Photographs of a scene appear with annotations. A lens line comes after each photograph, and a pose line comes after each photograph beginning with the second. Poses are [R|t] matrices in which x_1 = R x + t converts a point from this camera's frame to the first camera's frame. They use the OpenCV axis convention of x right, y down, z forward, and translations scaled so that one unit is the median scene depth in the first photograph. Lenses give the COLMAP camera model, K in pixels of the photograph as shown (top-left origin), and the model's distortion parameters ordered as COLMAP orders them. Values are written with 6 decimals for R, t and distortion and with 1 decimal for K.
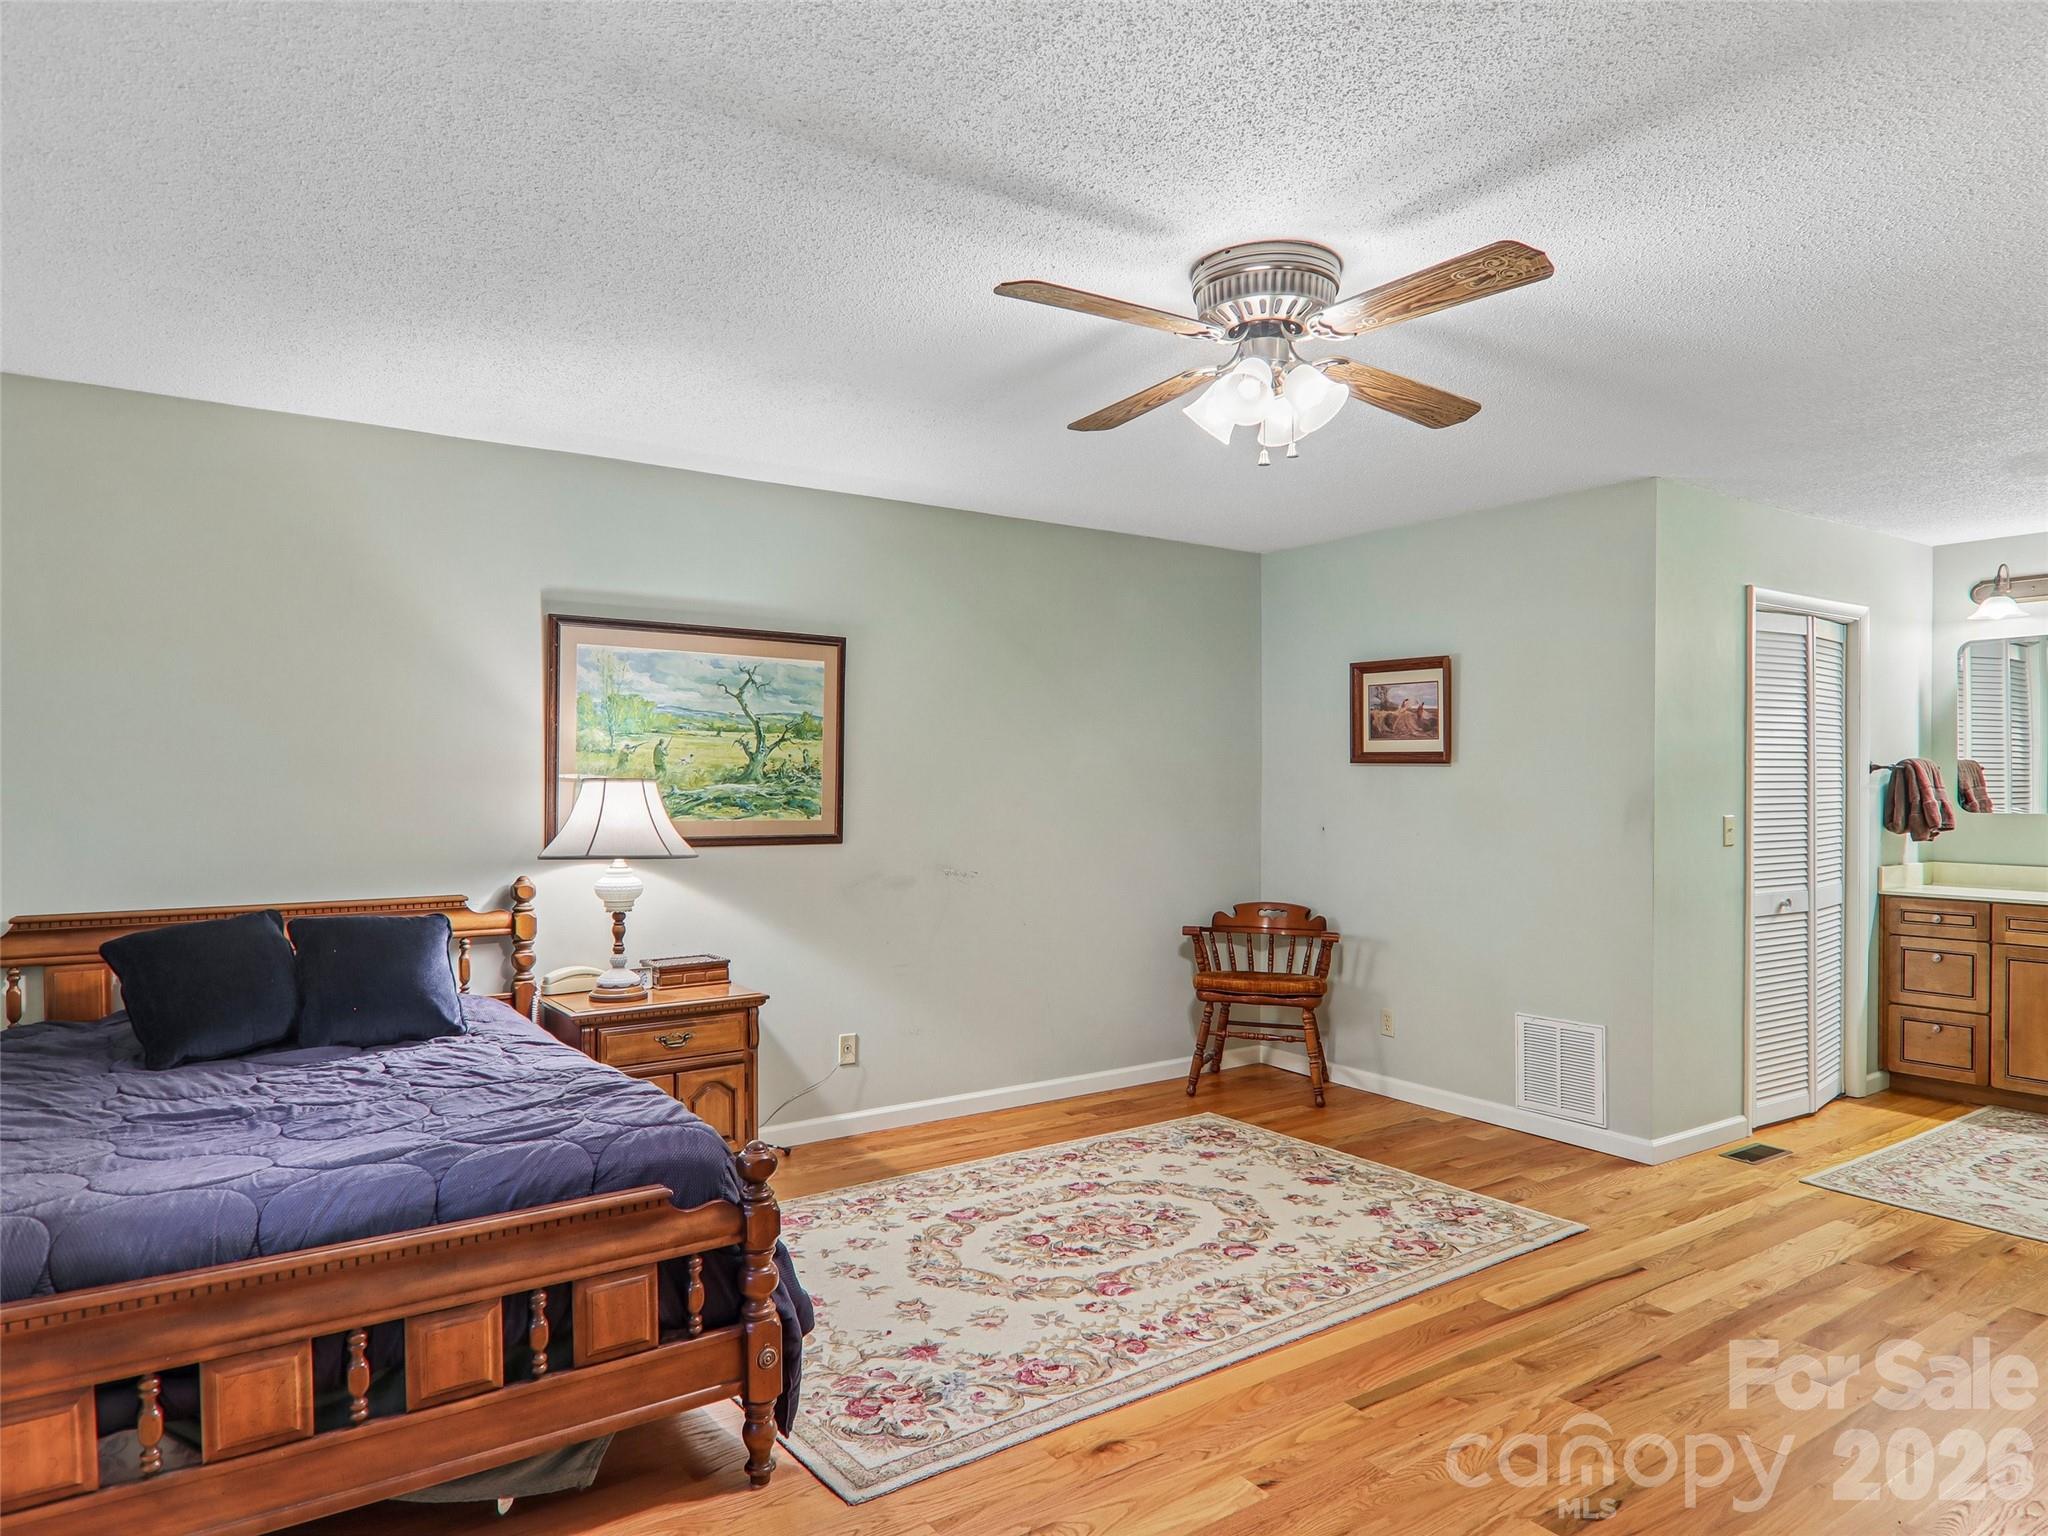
lens RADIAL K [[1274.3, 0, 1034.6], [0, 1274.3, 780.4], [0, 0, 1]] dist [0.006594, -0.022272]
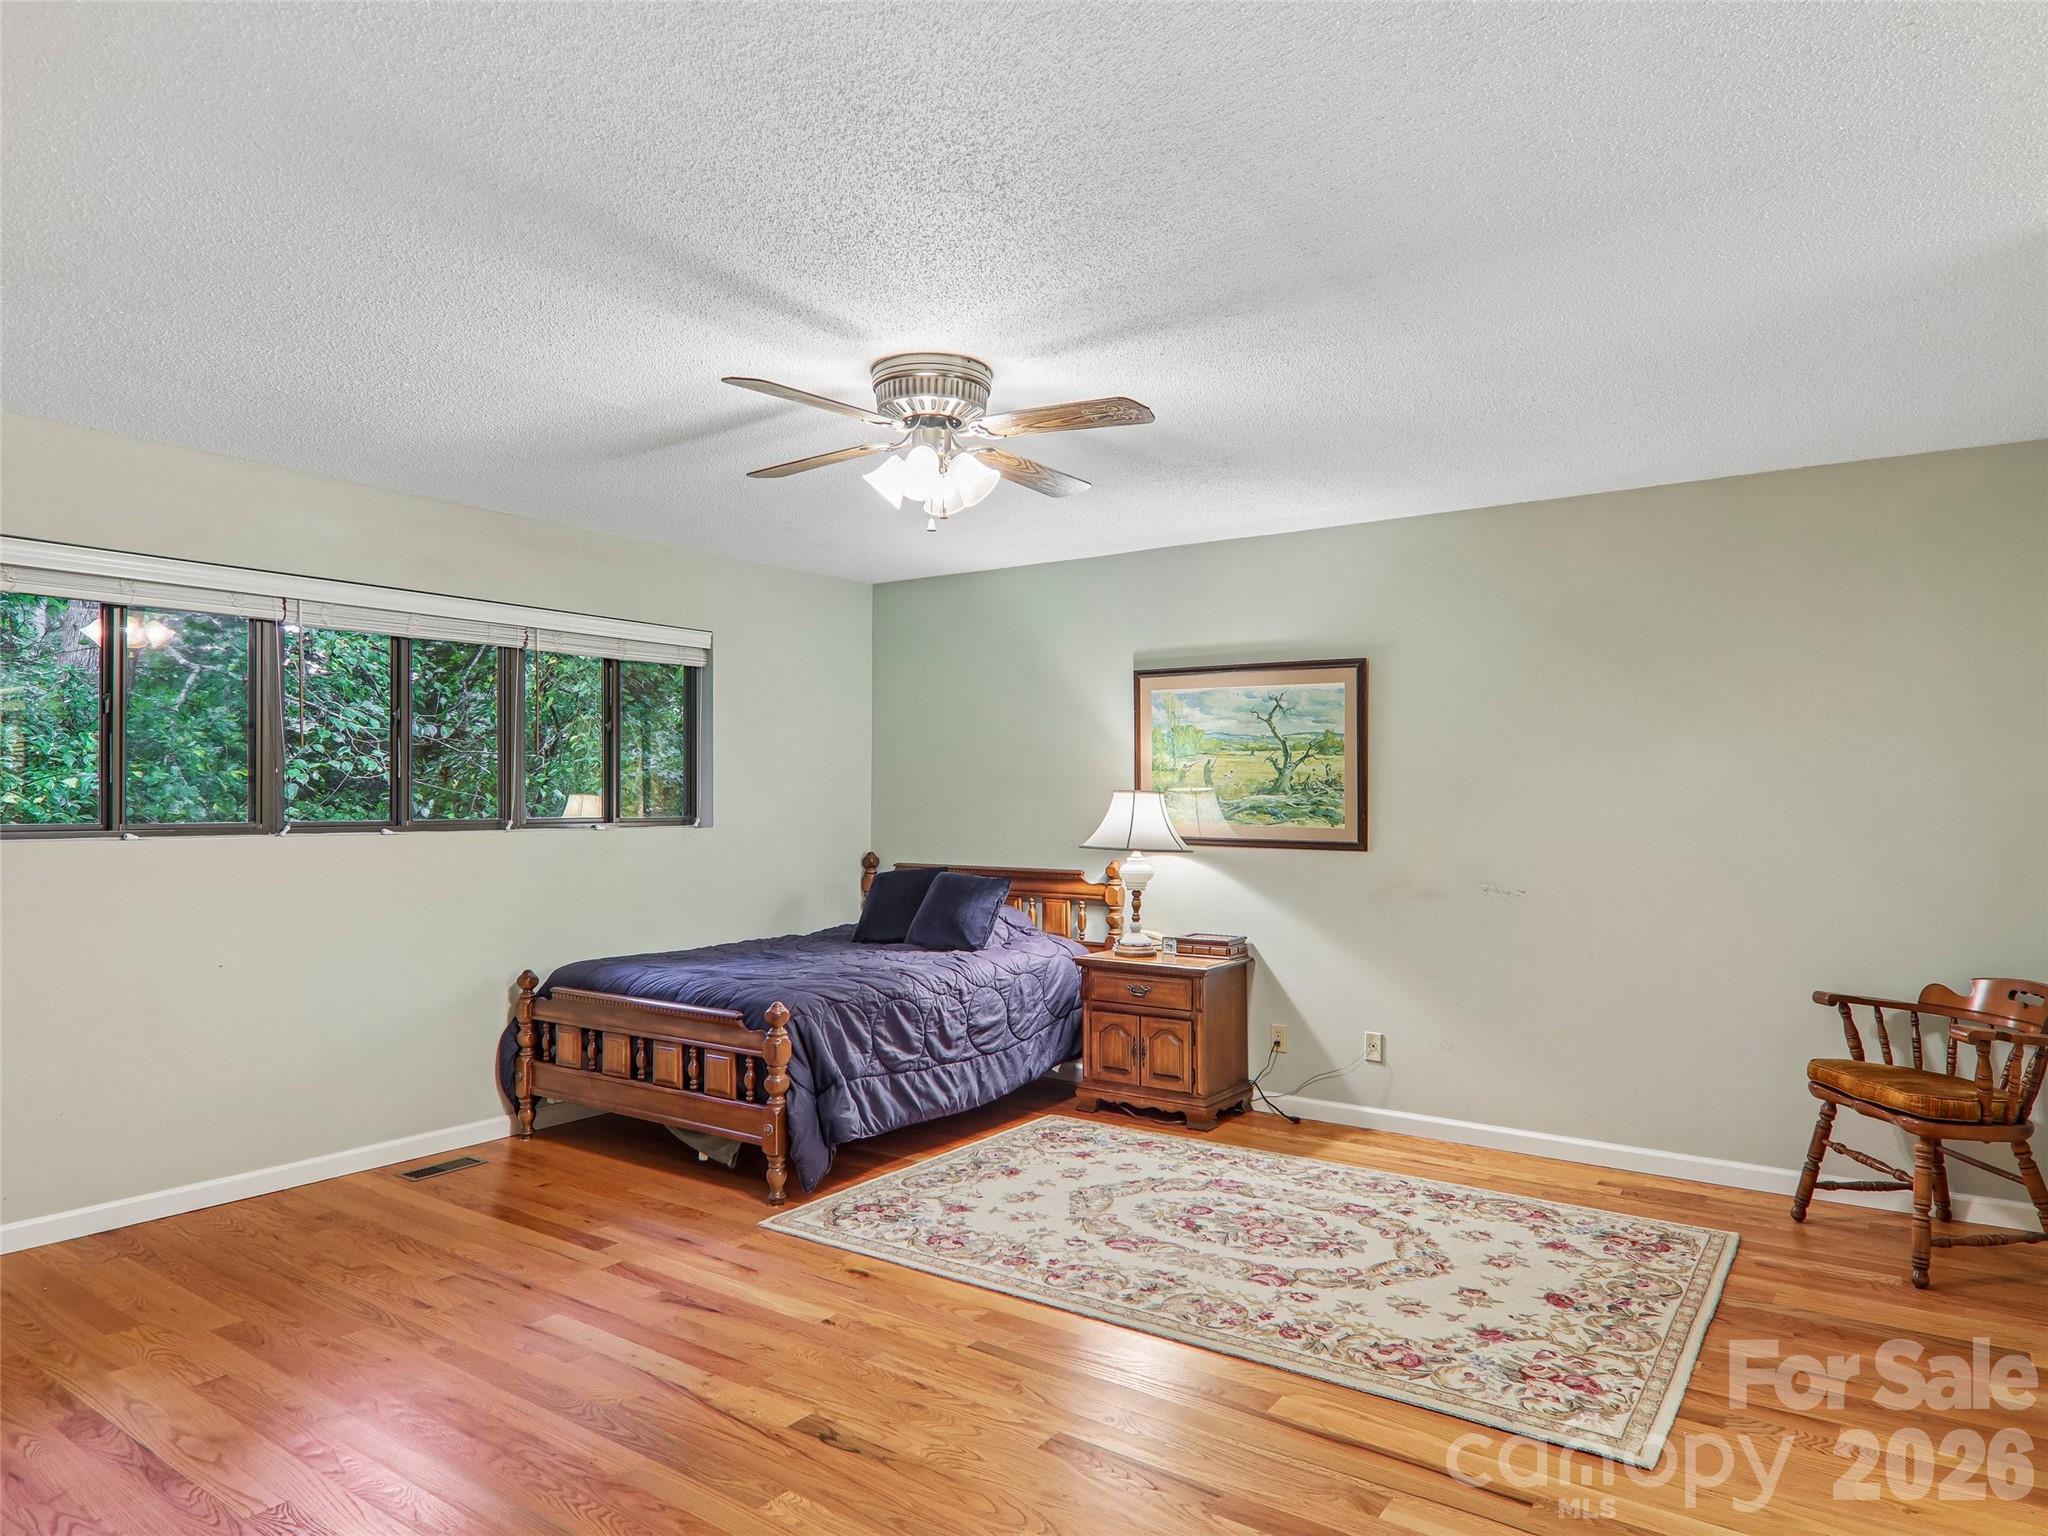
lens RADIAL K [[1274.3, 0, 1029.0], [0, 1274.3, 778.7], [0, 0, 1]] dist [0.006594, -0.022272]
pose [[0.329586, -0.013097, -0.944035, 0.997221], [-0.001839, 0.999893, -0.014514, 0.006481], [0.944124, 0.006519, 0.329527, 0.502888]]
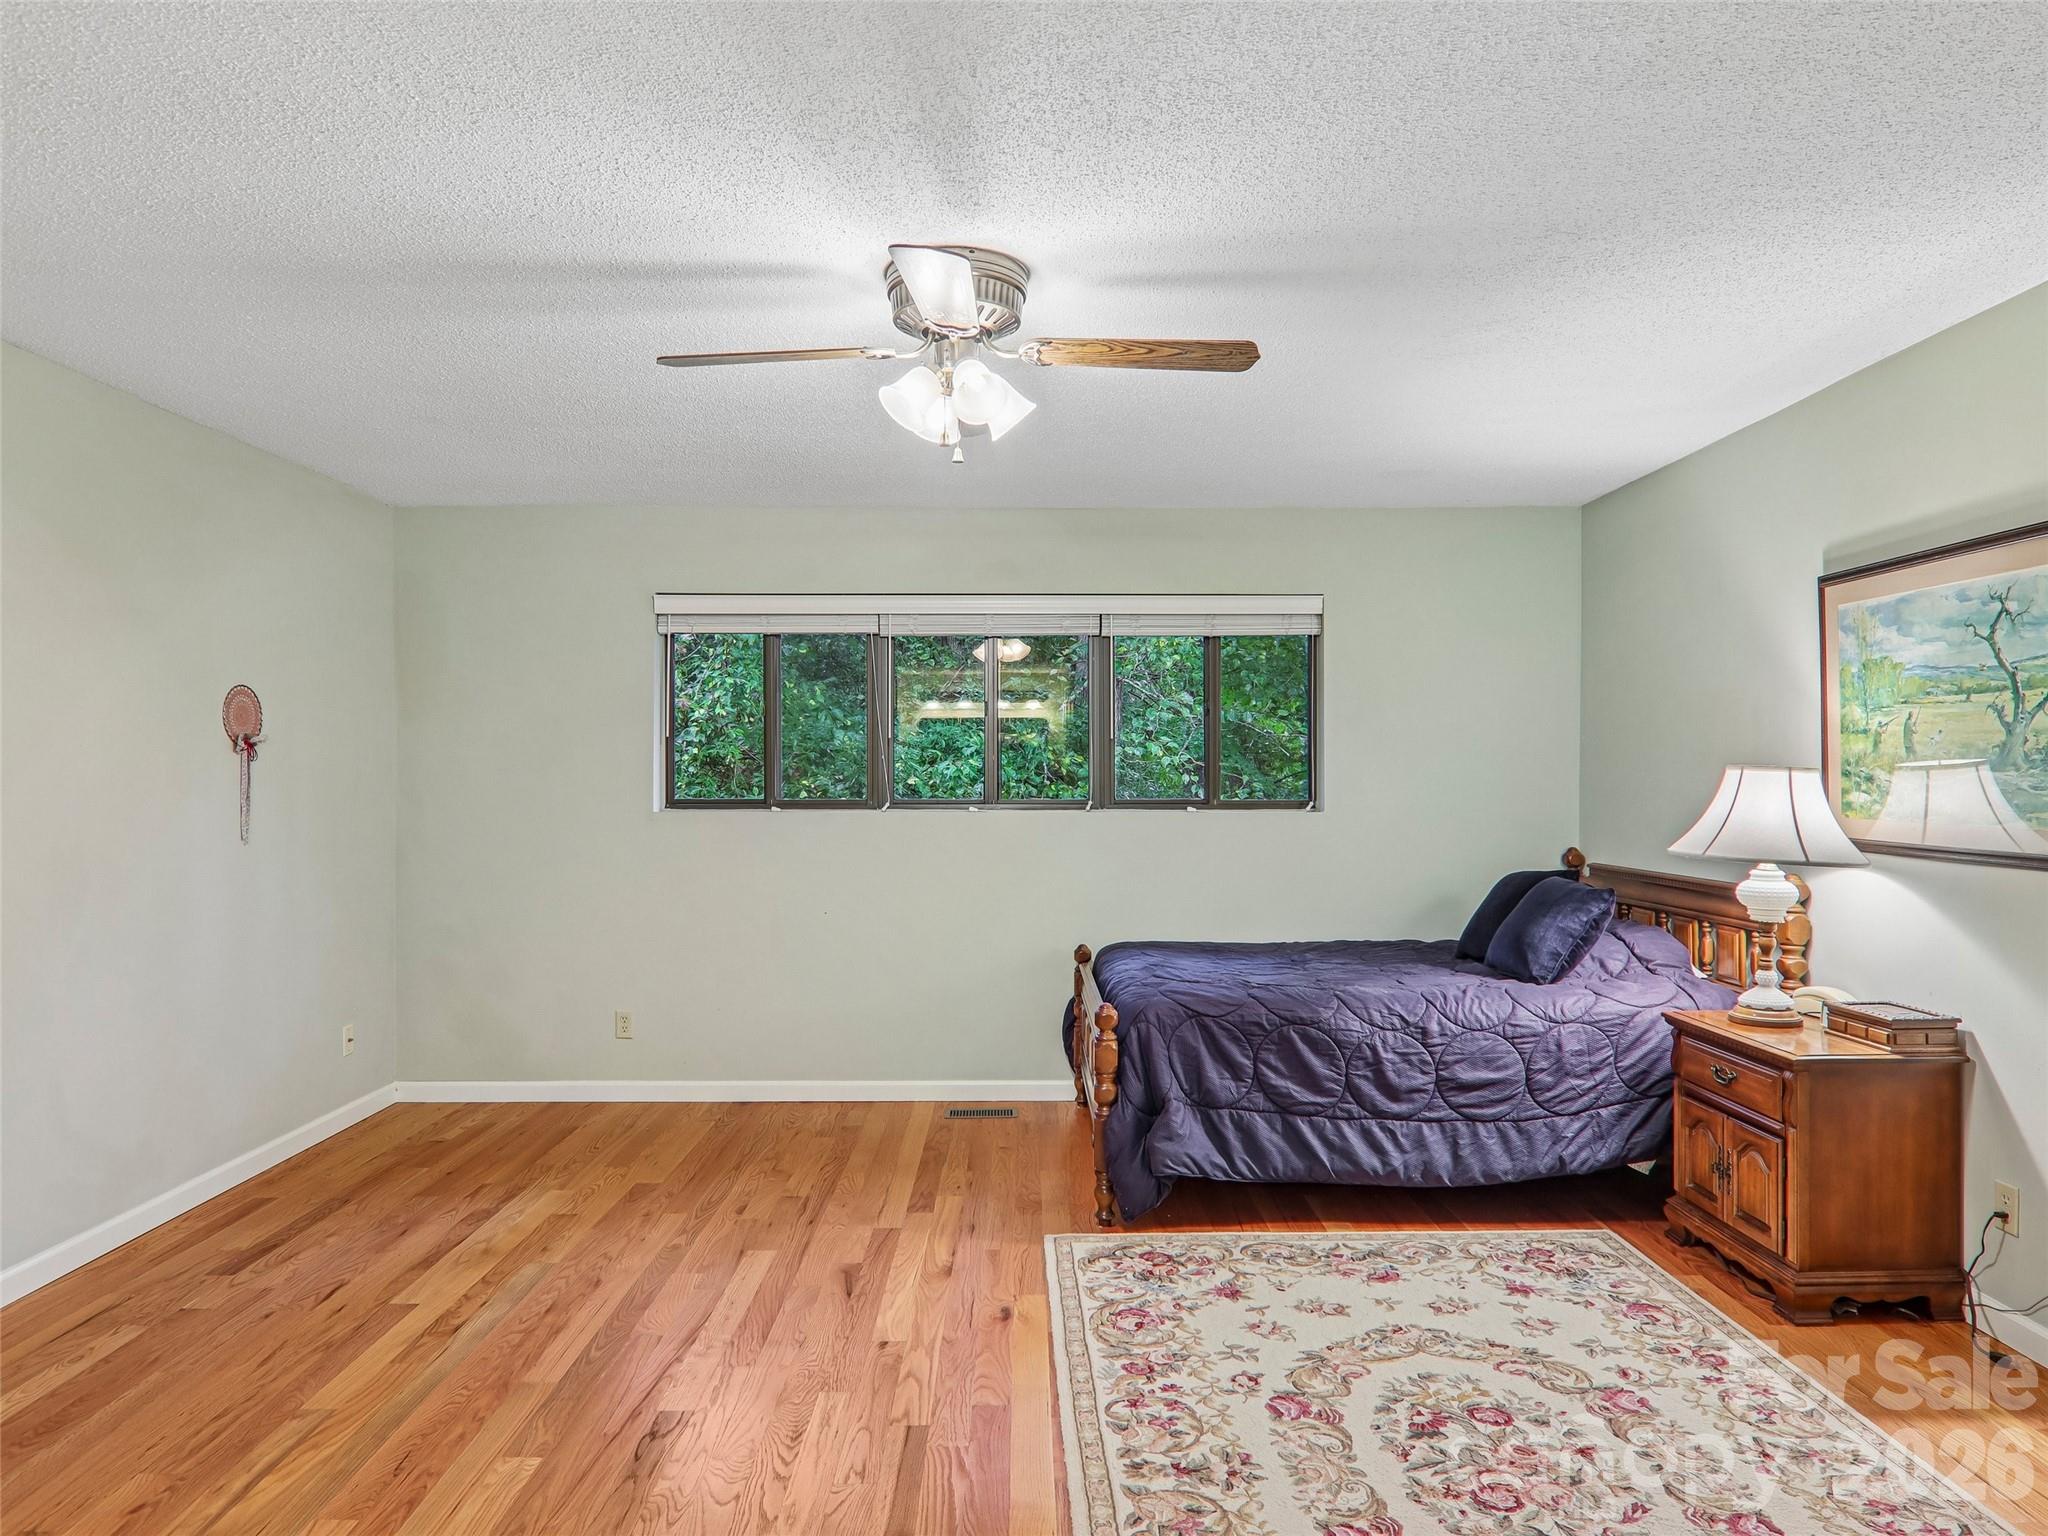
lens RADIAL K [[1274.3, 0, 1031.8], [0, 1274.3, 780.2], [0, 0, 1]] dist [0.006594, -0.022272]
pose [[-0.572261, 0.000851, -0.820071, 0.729525], [0.000352, 1.000000, 0.000793, 0.008301], [0.820071, 0.000165, -0.572261, 1.203593]]
